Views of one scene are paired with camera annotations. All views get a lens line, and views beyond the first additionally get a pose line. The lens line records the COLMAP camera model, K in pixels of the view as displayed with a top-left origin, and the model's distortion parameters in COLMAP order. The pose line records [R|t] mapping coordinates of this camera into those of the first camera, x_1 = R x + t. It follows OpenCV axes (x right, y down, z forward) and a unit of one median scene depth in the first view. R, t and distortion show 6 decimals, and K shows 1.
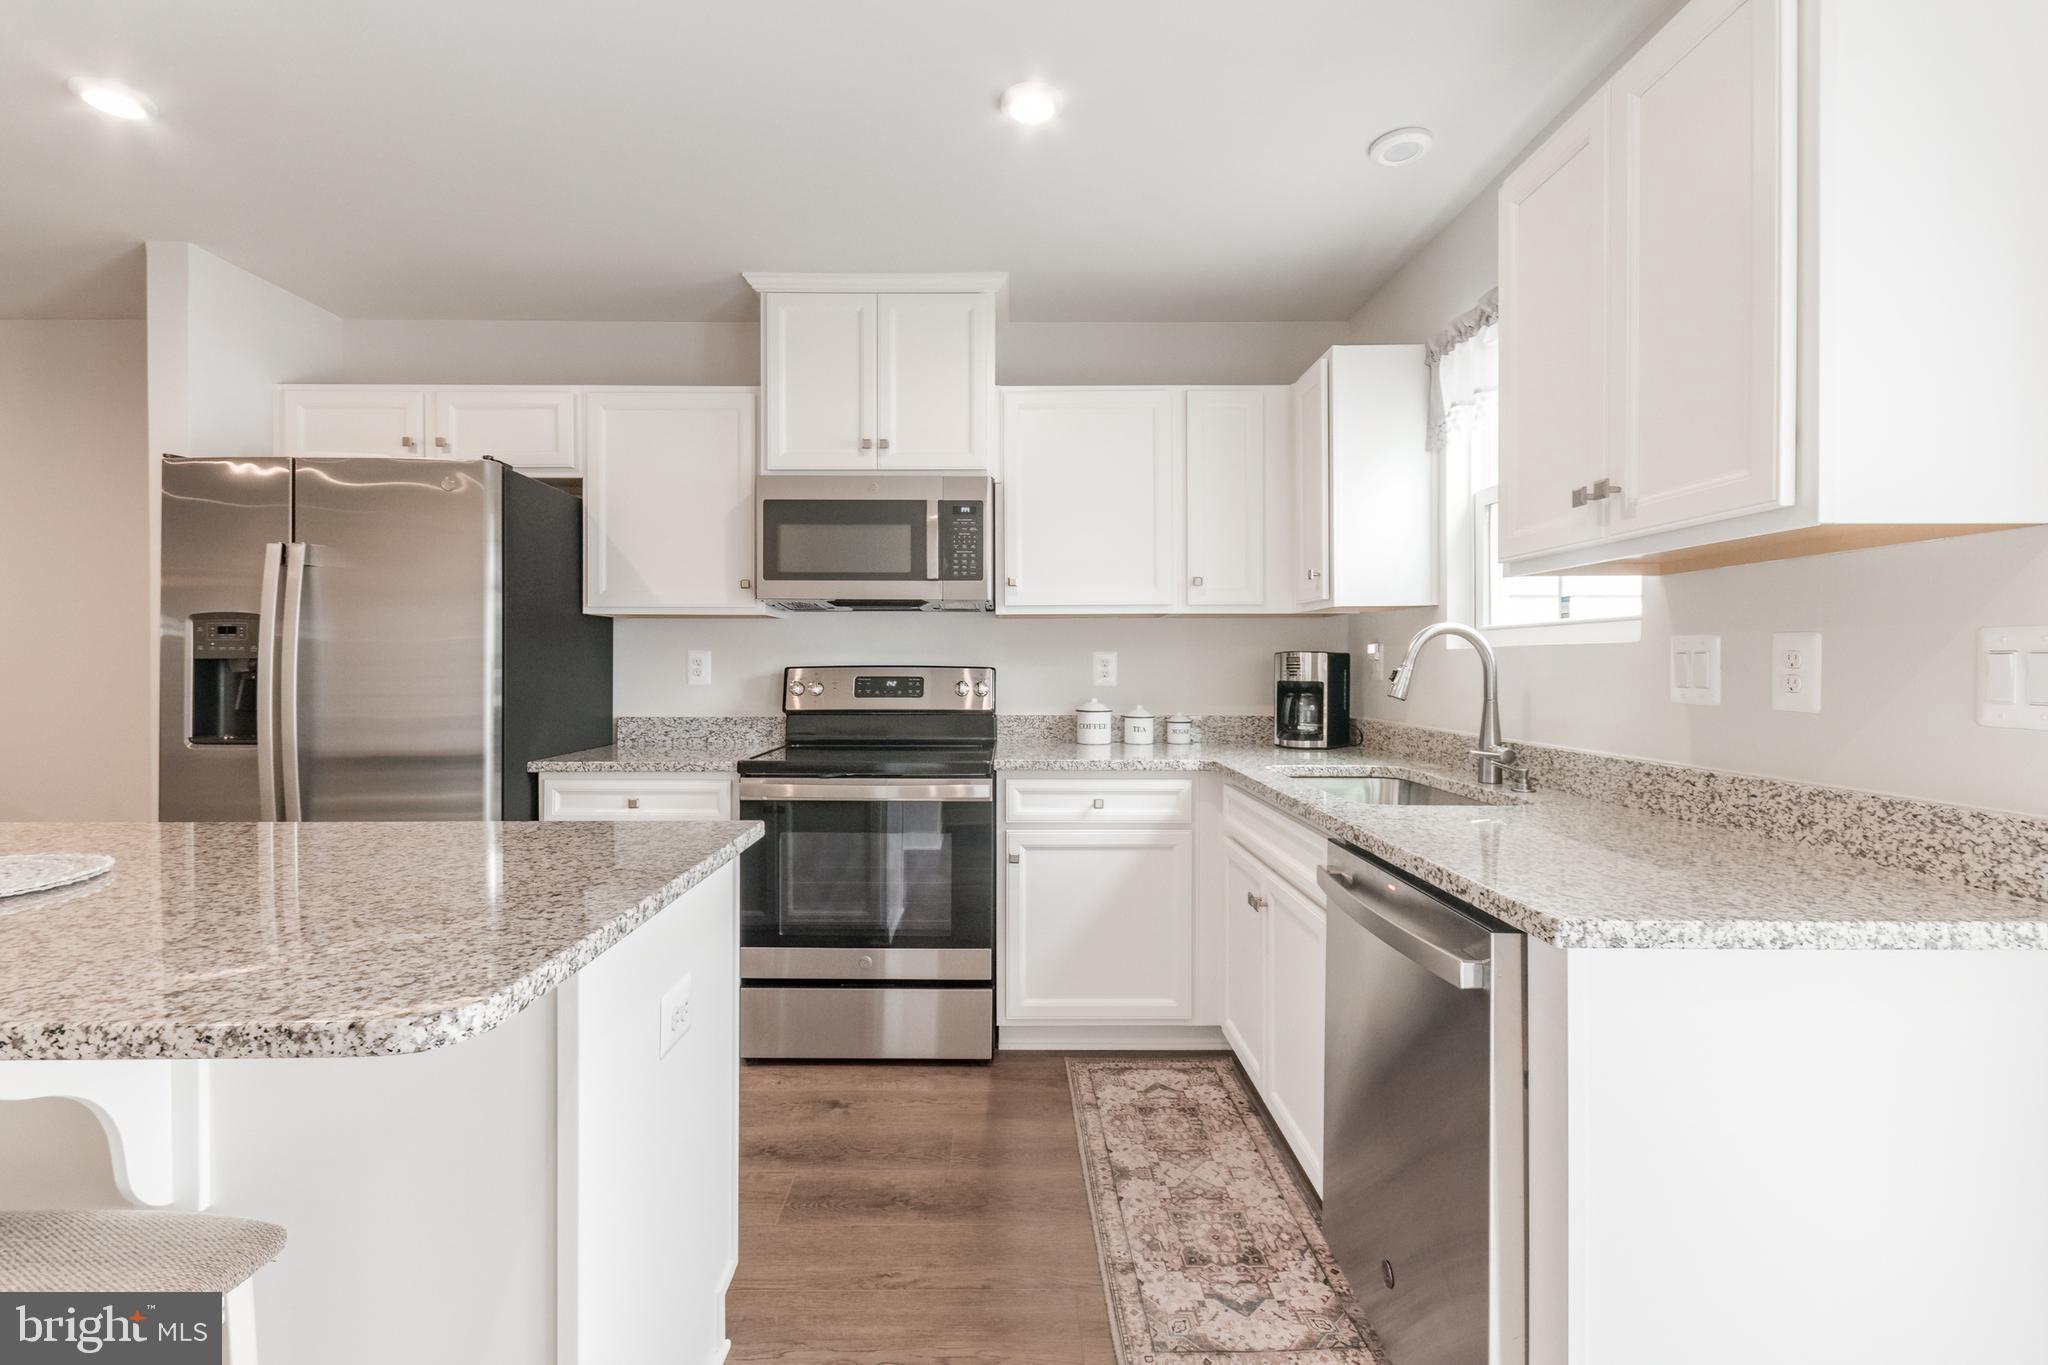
lens RADIAL K [[928.0, 0, 1023.1], [0, 928.0, 668.2], [0, 0, 1]] dist [0.006571, -0.000578]
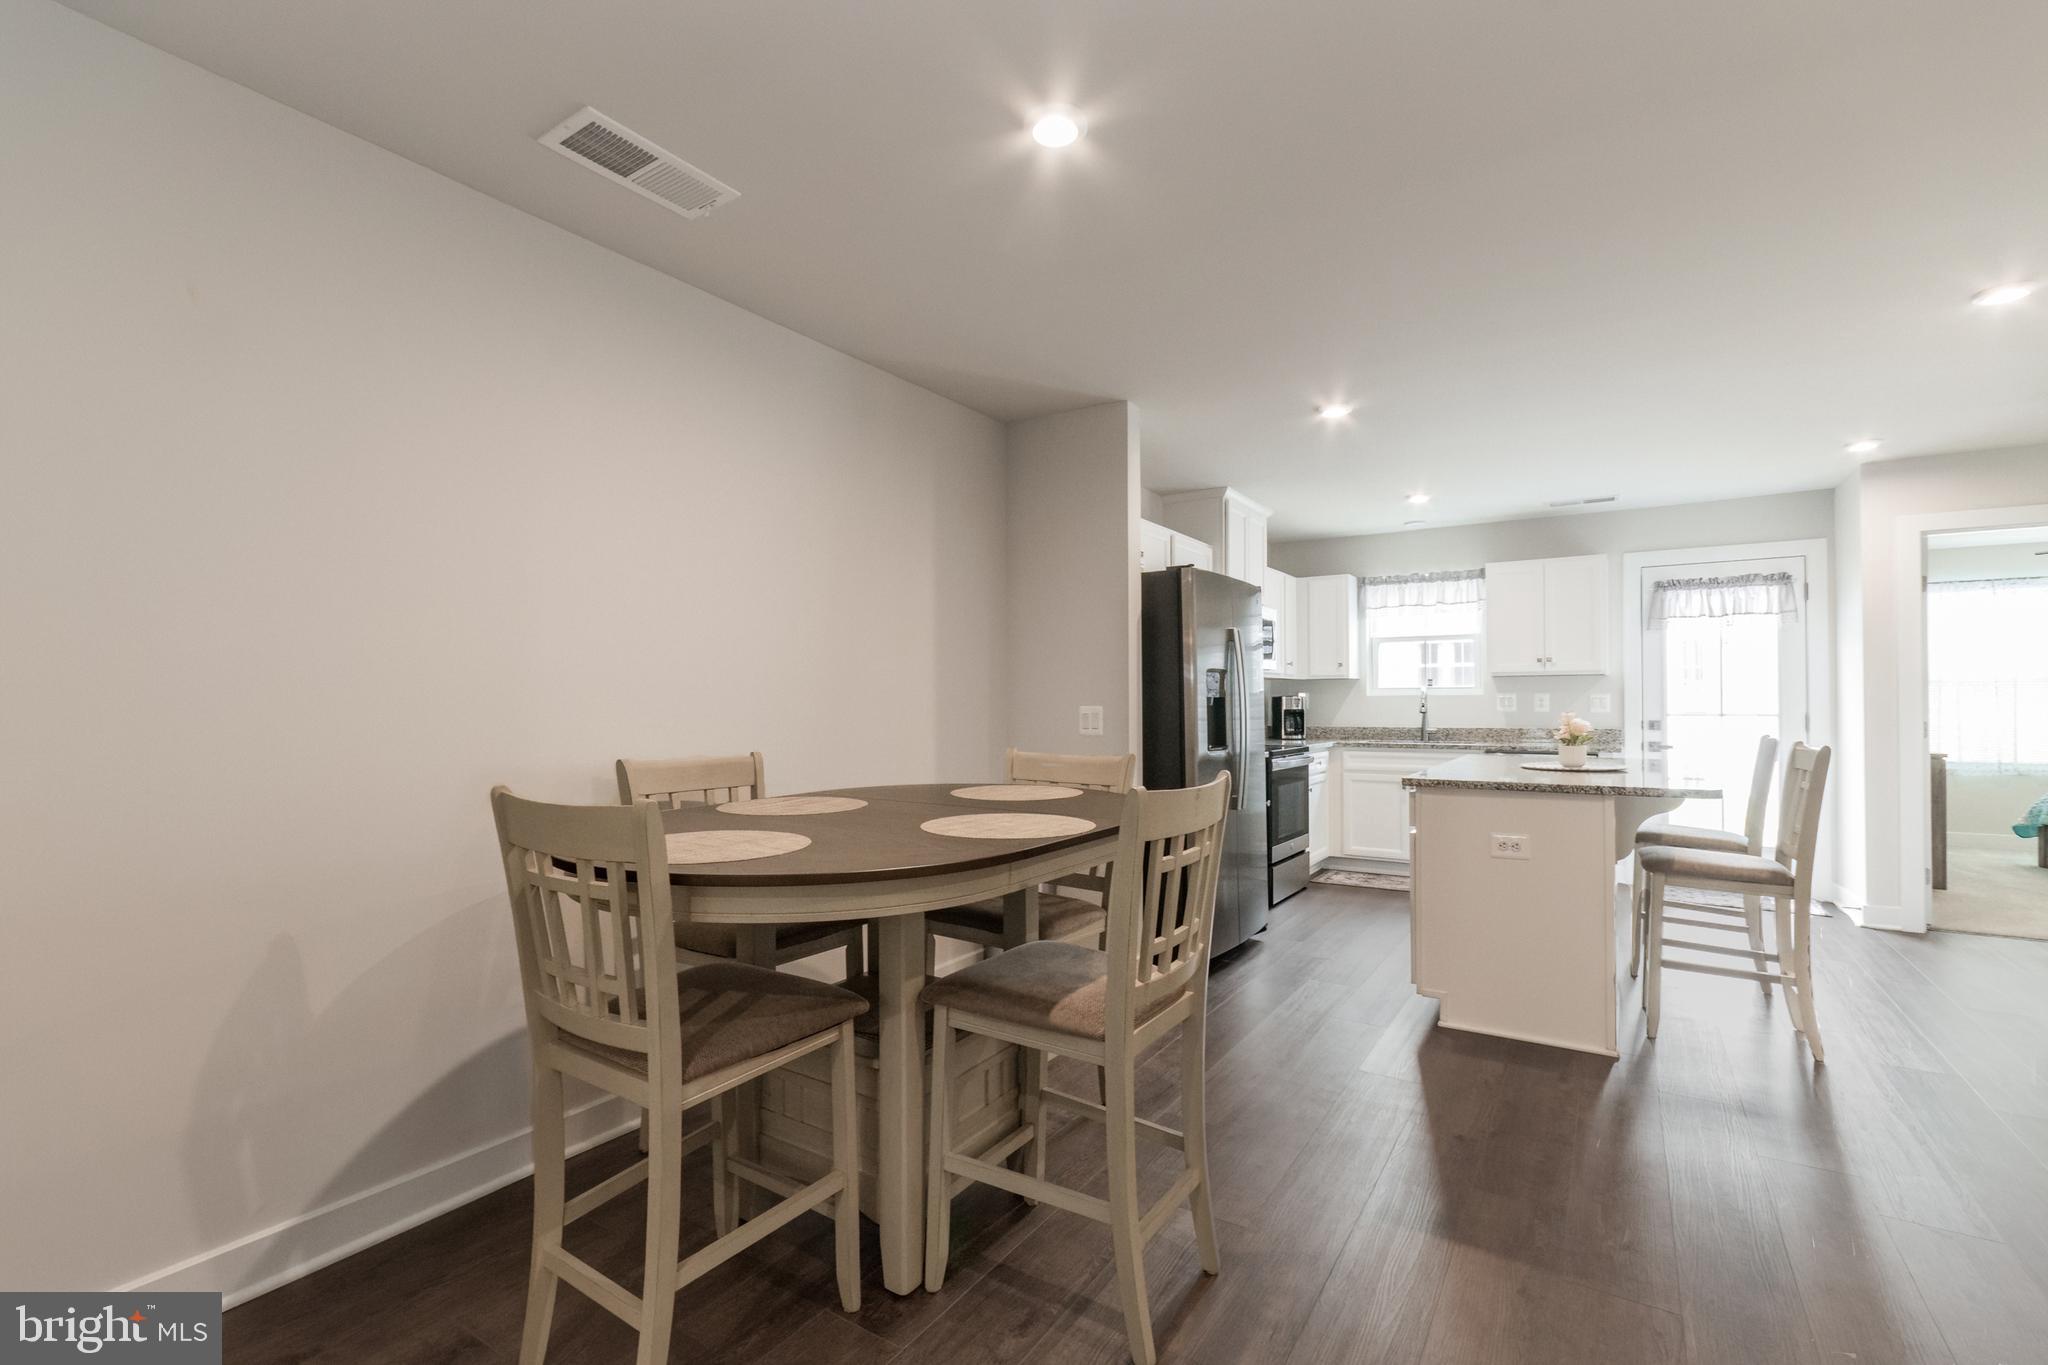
lens RADIAL K [[928.0, 0, 1018.2], [0, 928.0, 697.4], [0, 0, 1]] dist [0.006571, -0.000578]
pose [[0.542693, 0.003731, 0.839923, -2.011337], [0.003792, 0.999969, -0.006892, -0.001227], [-0.839922, 0.006925, 0.542662, 0.351107]]
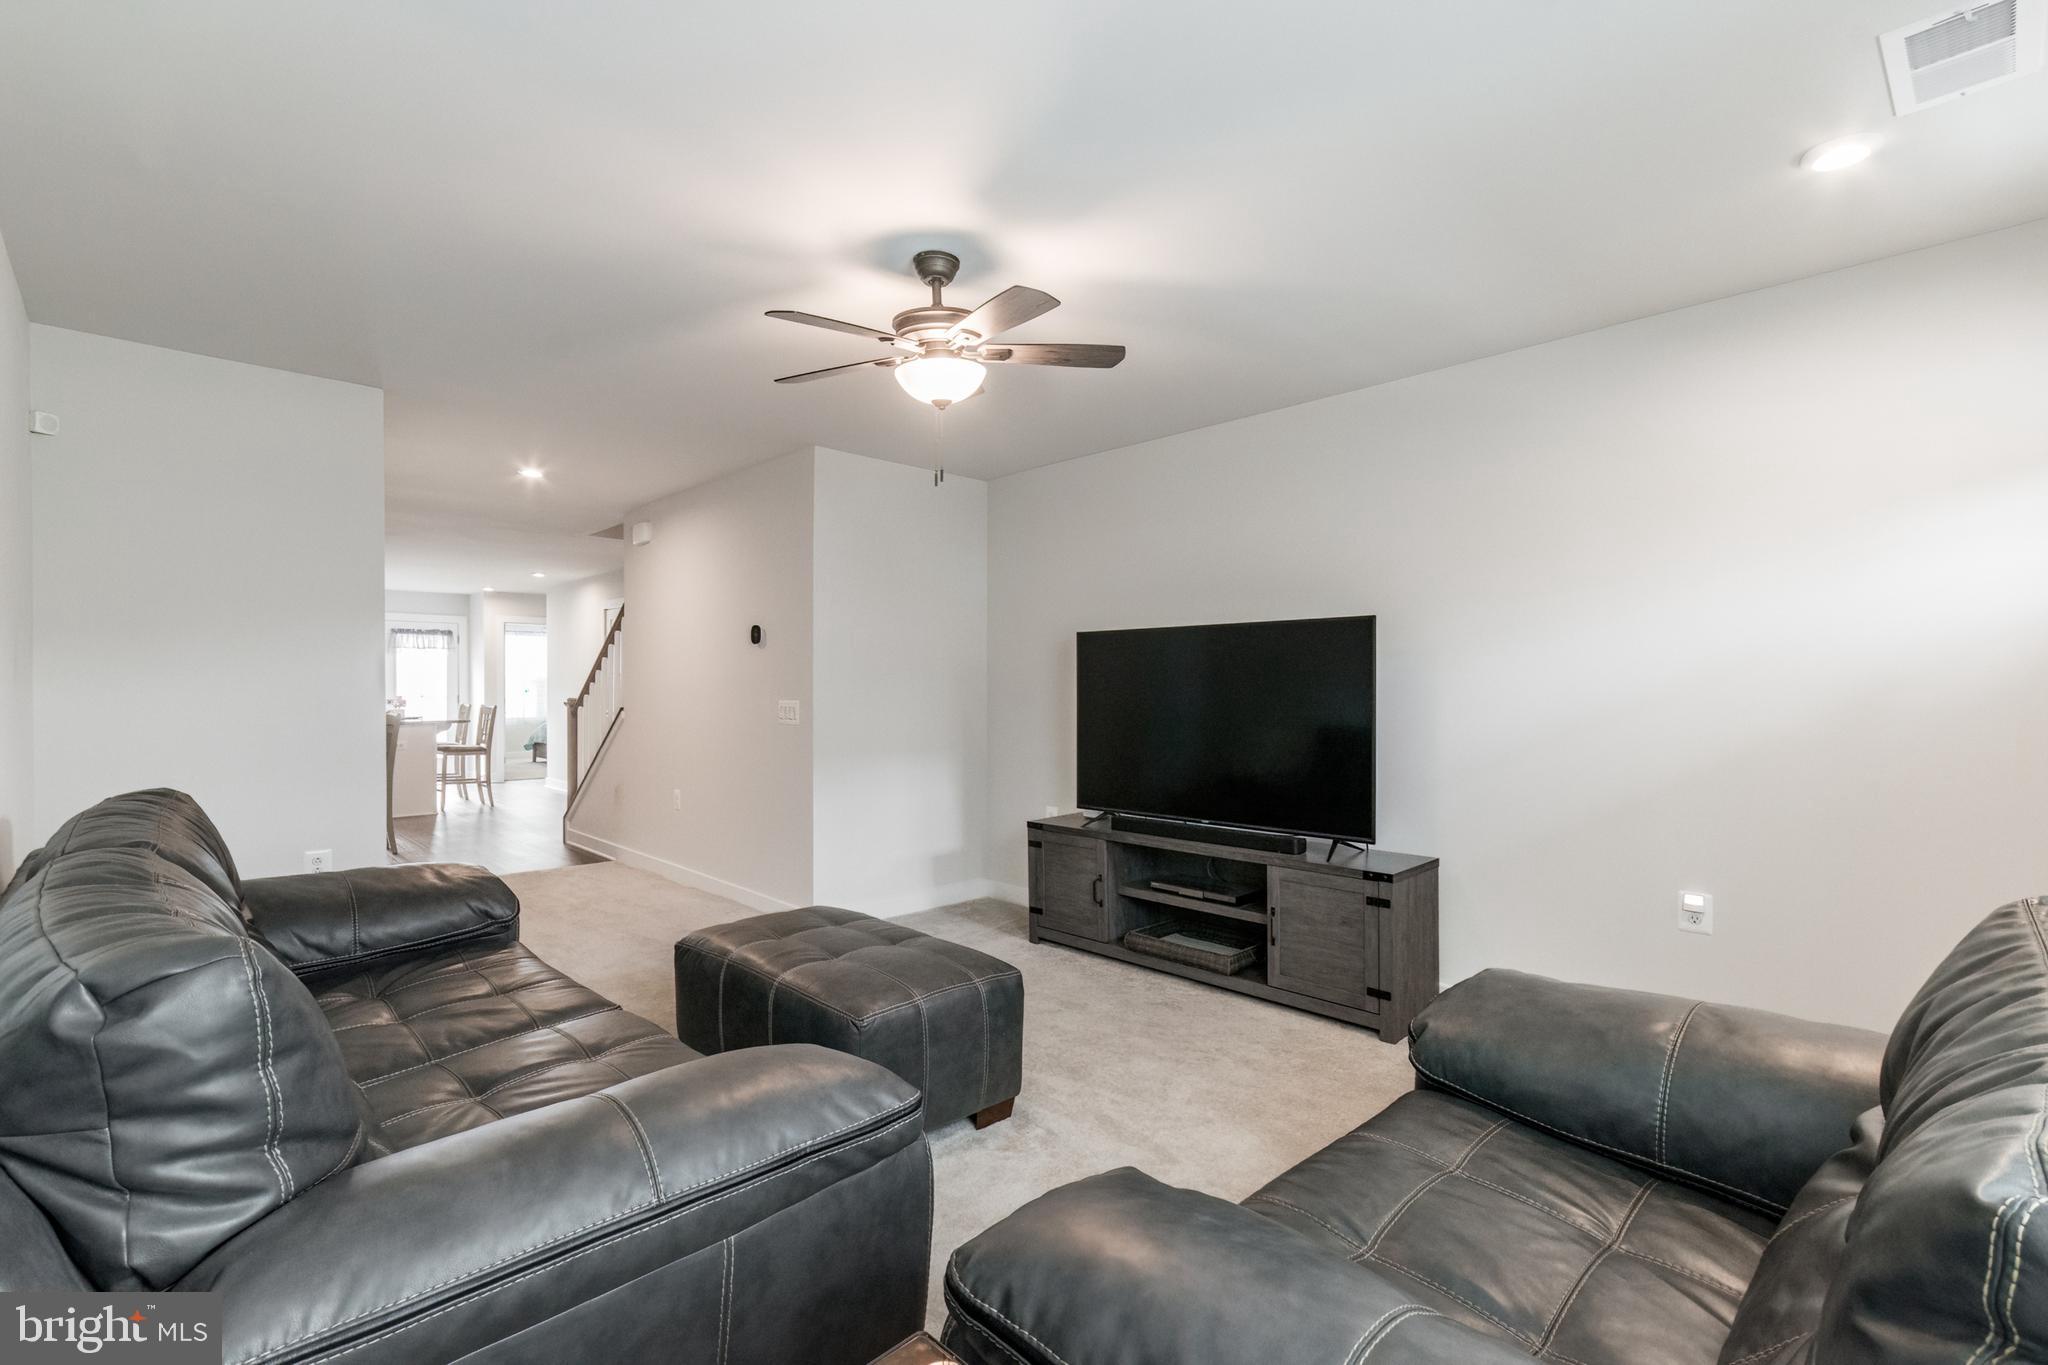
lens RADIAL K [[928.0, 0, 1022.2], [0, 928.0, 688.9], [0, 0, 1]] dist [0.006571, -0.000578]
pose [[-0.688831, -0.002497, 0.724918, -3.811968], [0.001795, 0.999985, 0.005151, -0.014840], [-0.724920, 0.004849, -0.688816, 0.914017]]
